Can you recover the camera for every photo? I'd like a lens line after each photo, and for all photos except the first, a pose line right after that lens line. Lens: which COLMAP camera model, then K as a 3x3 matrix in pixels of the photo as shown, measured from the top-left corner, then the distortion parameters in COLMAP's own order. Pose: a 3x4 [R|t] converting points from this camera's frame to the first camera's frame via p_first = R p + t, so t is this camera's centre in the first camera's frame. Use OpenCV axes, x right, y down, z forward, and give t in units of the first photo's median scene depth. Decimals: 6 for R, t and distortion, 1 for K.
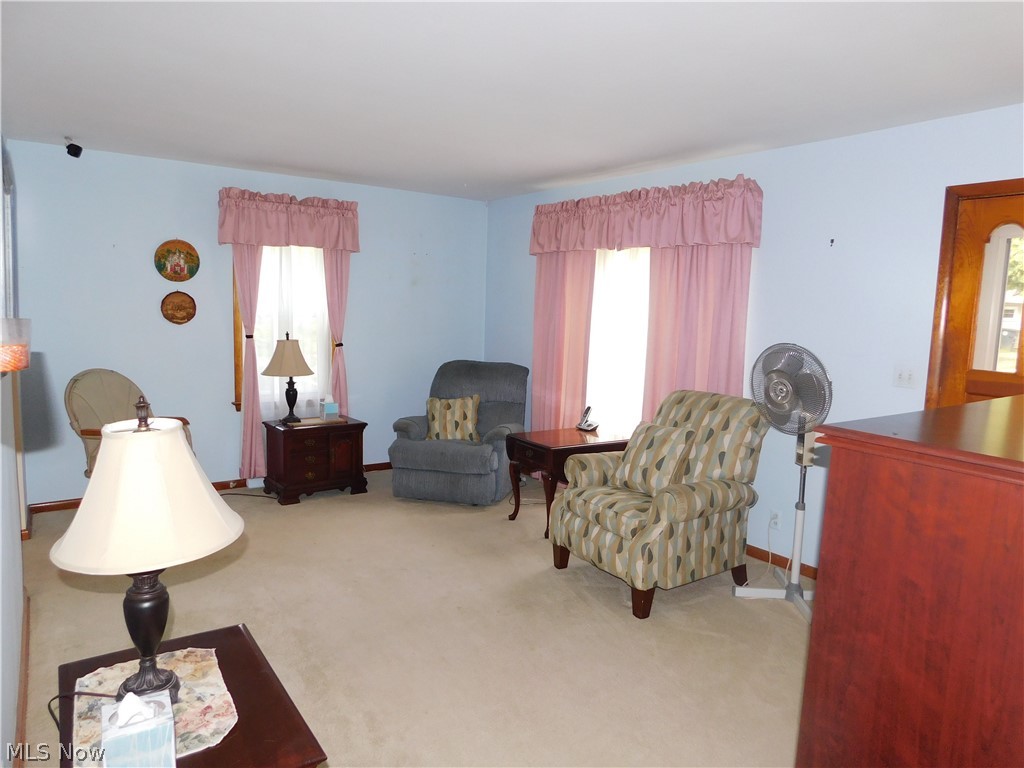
lens RADIAL K [[678.6, 0, 515.5], [0, 678.6, 381.9], [0, 0, 1]] dist [-0.055994, 0.053278]
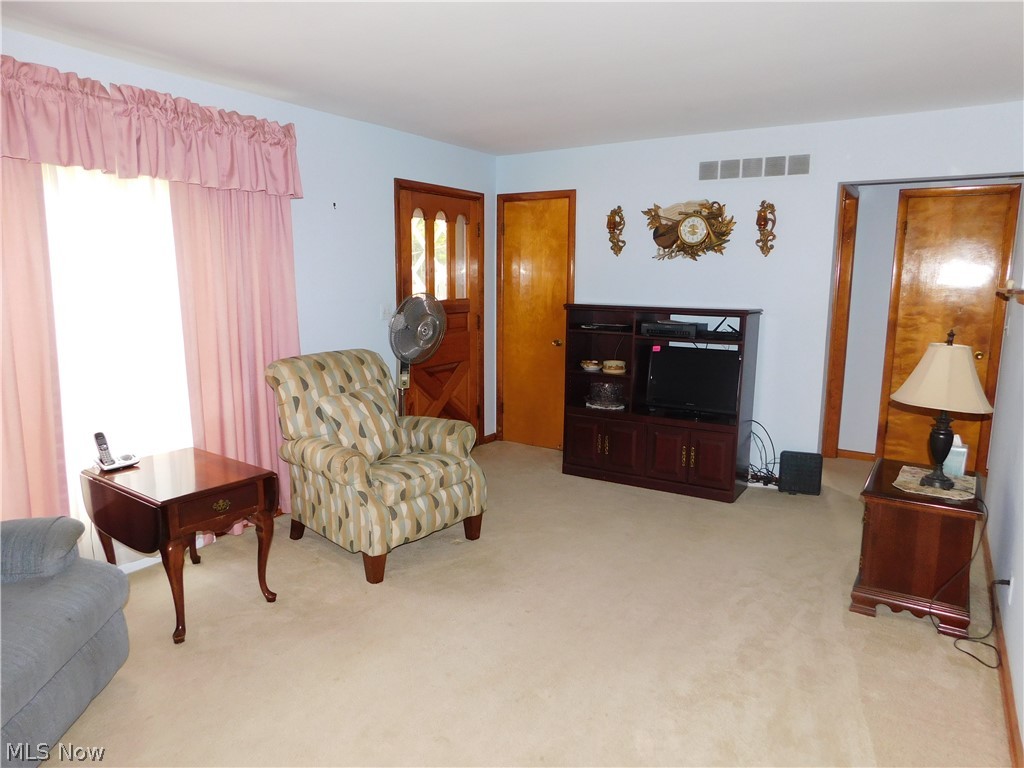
lens RADIAL K [[678.6, 0, 515.5], [0, 678.6, 381.9], [0, 0, 1]] dist [-0.055994, 0.053278]
pose [[-0.352103, -0.199975, 0.914349, -0.729498], [0.065793, 0.969204, 0.237308, -0.158898], [-0.933646, 0.143714, -0.328103, 1.078995]]
